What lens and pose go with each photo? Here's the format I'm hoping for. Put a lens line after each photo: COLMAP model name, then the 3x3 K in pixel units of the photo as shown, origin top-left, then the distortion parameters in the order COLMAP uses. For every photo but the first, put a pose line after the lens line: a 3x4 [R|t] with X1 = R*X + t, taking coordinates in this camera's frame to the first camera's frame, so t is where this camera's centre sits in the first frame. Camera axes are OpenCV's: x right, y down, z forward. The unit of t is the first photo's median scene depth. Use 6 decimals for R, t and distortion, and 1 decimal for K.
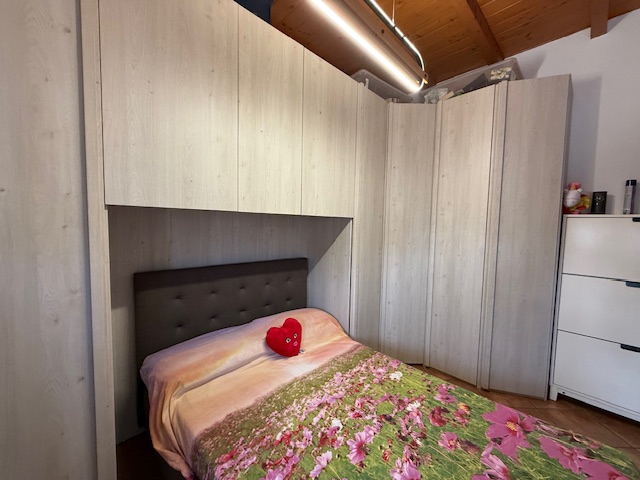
lens RADIAL K [[253.8, 0, 319.8], [0, 253.8, 240.4], [0, 0, 1]] dist [0.000578, -0.000687]
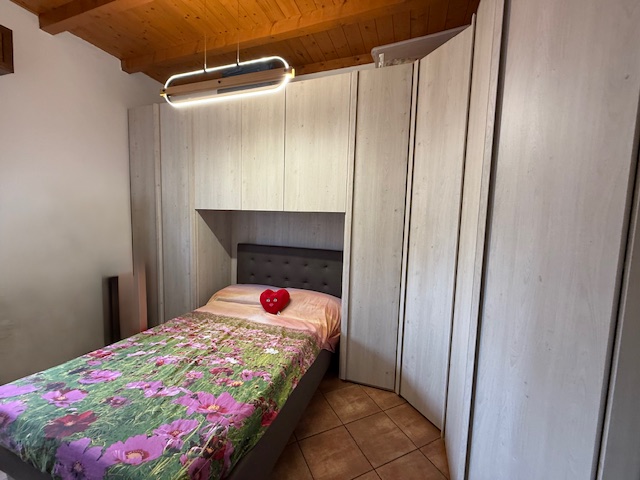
lens RADIAL K [[253.8, 0, 317.5], [0, 253.8, 239.4], [0, 0, 1]] dist [0.000578, -0.000687]
pose [[0.447059, 0.064630, -0.892166, 1.354206], [-0.080452, 0.996249, 0.031856, -0.009806], [0.890879, 0.057534, 0.450582, 0.649310]]
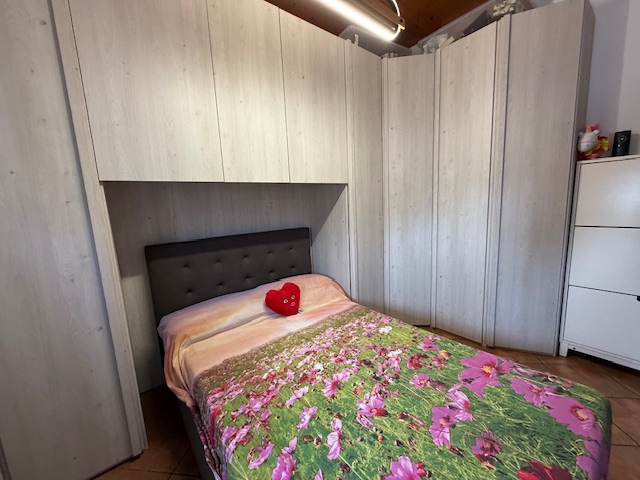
lens RADIAL K [[253.8, 0, 320.0], [0, 253.8, 239.7], [0, 0, 1]] dist [0.000578, -0.000687]
pose [[0.992525, -0.054819, -0.109041, 0.167012], [0.063716, 0.994768, 0.079855, 0.063634], [0.104092, -0.086206, 0.990825, -0.033841]]
